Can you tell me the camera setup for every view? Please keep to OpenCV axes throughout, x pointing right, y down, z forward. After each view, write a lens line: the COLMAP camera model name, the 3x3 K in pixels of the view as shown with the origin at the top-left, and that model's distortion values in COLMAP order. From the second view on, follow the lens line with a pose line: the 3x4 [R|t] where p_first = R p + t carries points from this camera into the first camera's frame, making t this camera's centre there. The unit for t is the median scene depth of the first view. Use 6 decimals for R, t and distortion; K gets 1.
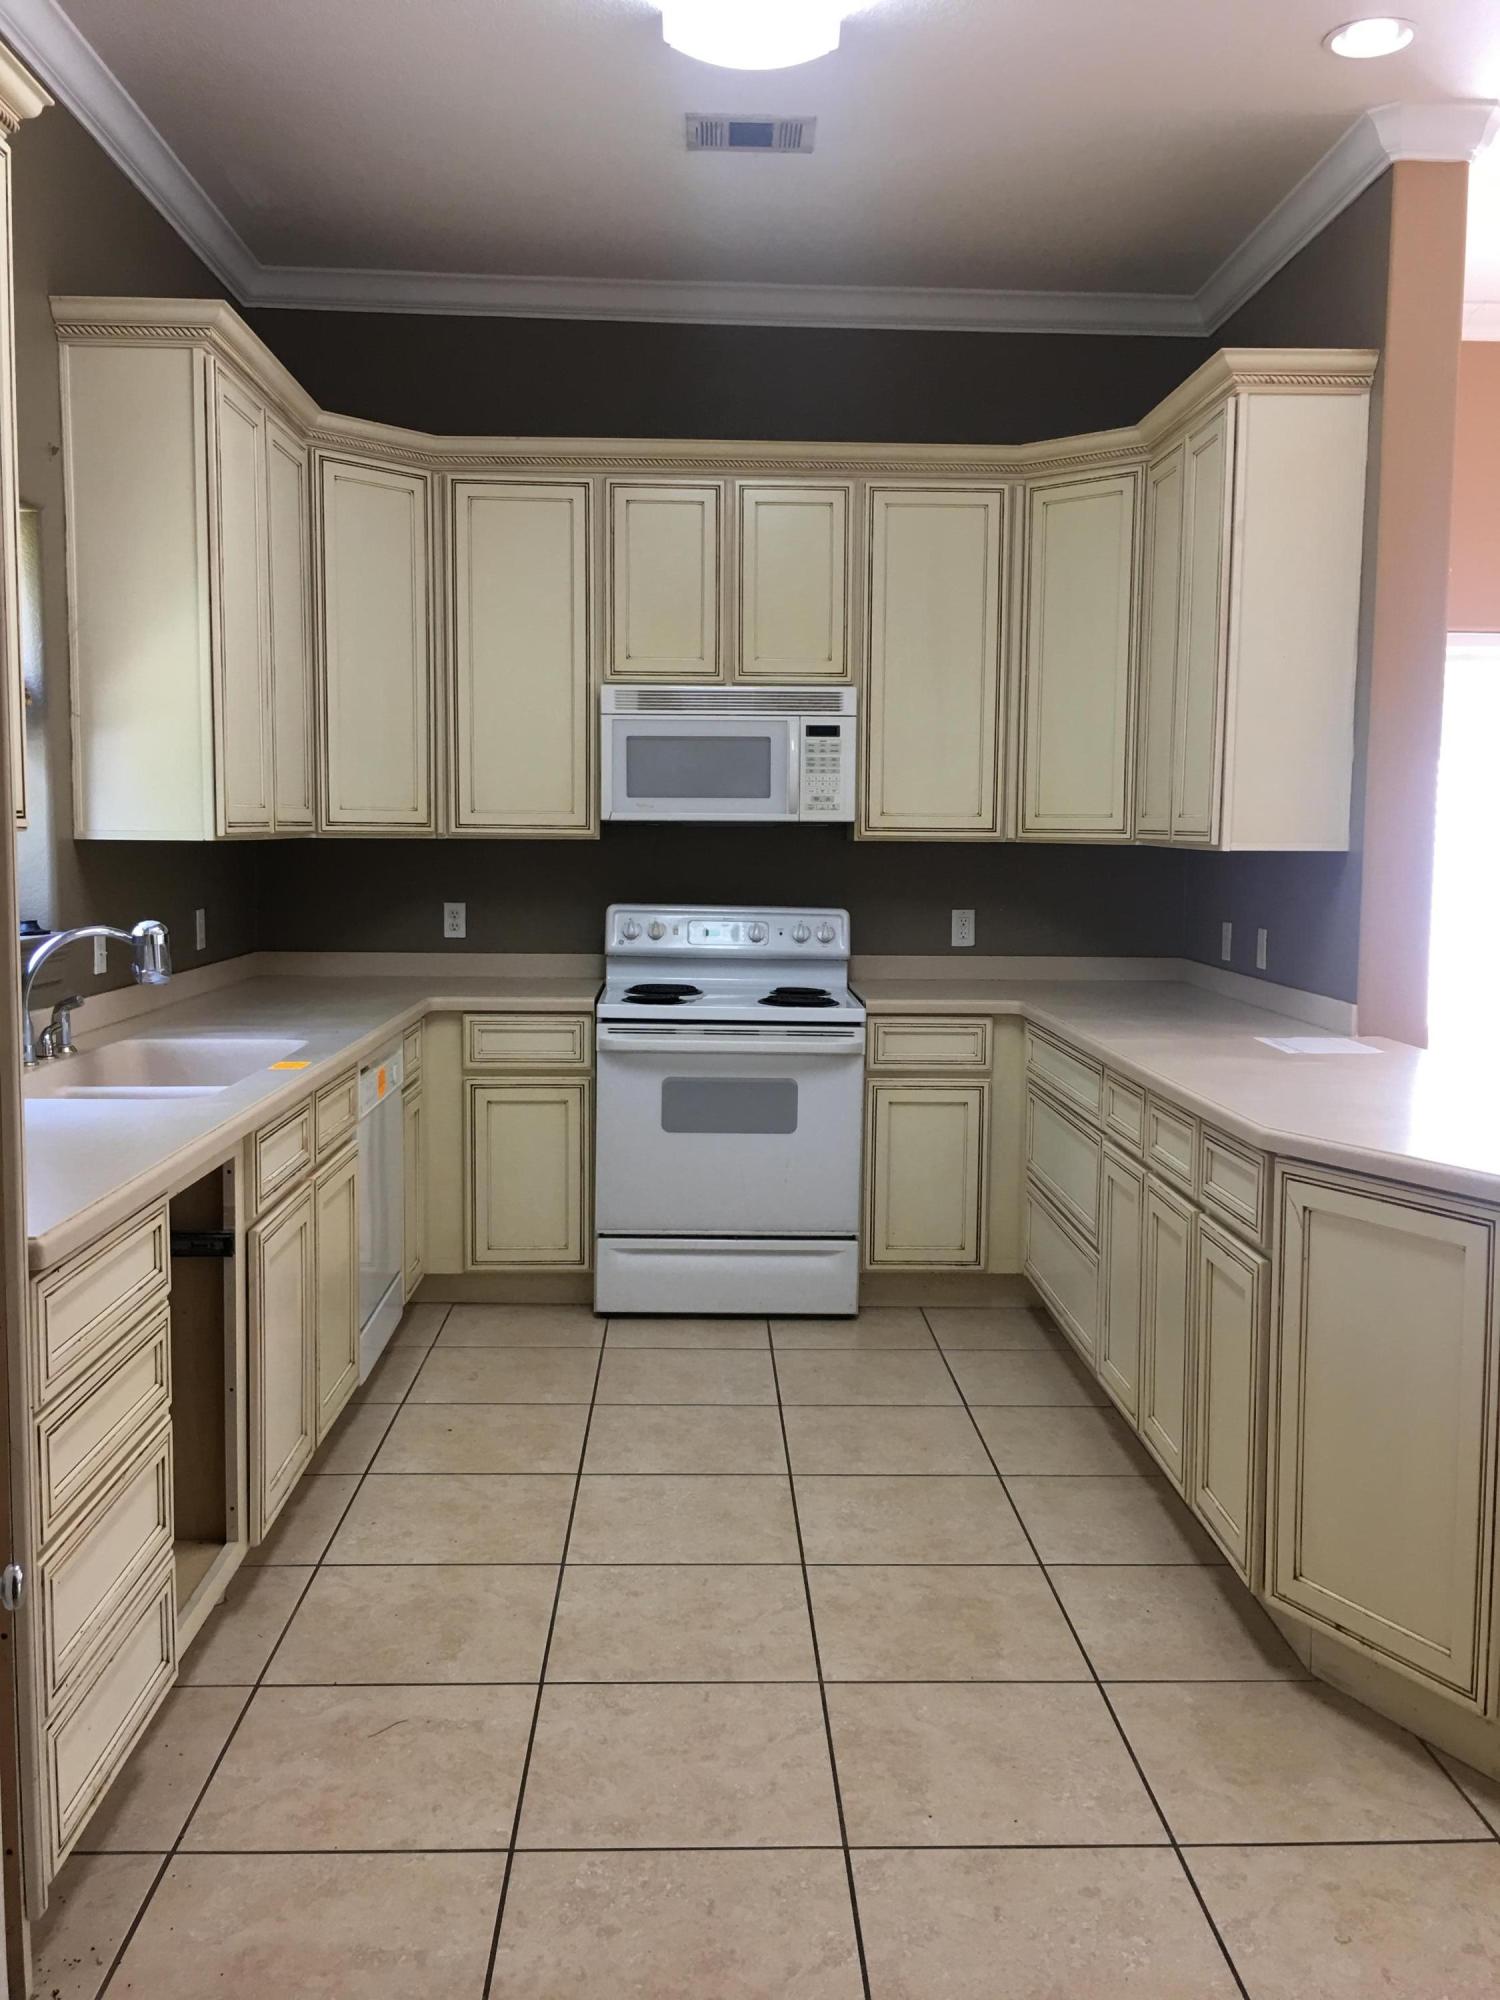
lens RADIAL K [[1705.5, 0, 750.0], [0, 1705.5, 1000.0], [0, 0, 1]] dist [0.084574, -0.161660]
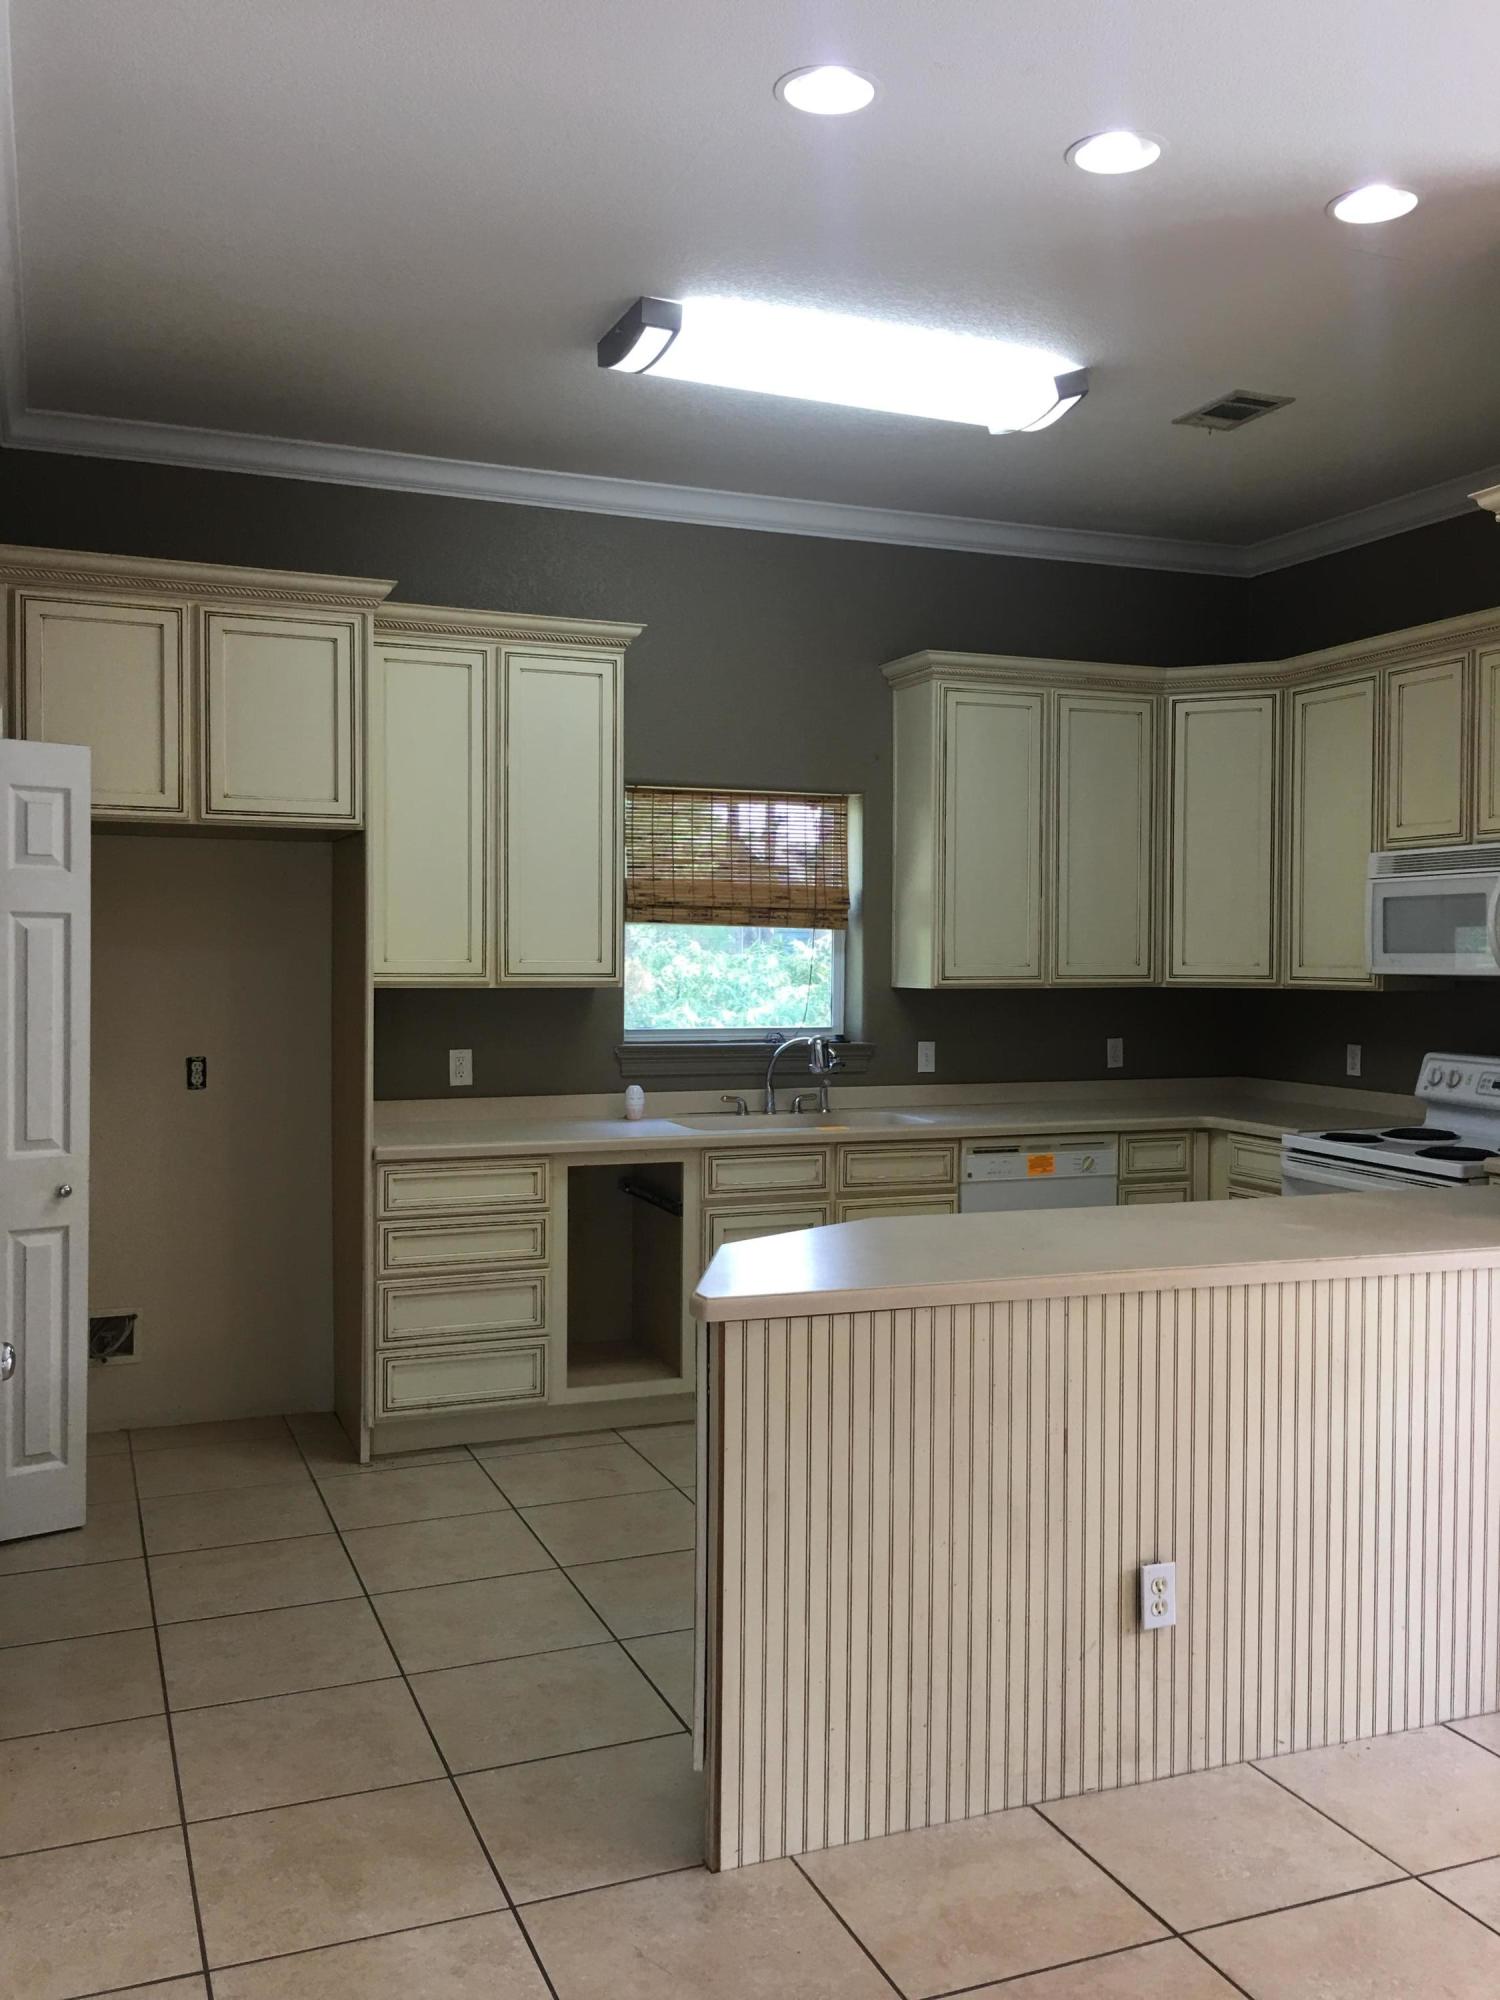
lens RADIAL K [[1705.5, 0, 750.0], [0, 1705.5, 1000.0], [0, 0, 1]] dist [0.084574, -0.161660]
pose [[0.344356, 0.019169, -0.938643, 0.820733], [-0.096179, 0.995252, -0.014959, -0.033462], [0.933900, 0.095429, 0.344565, 0.247513]]
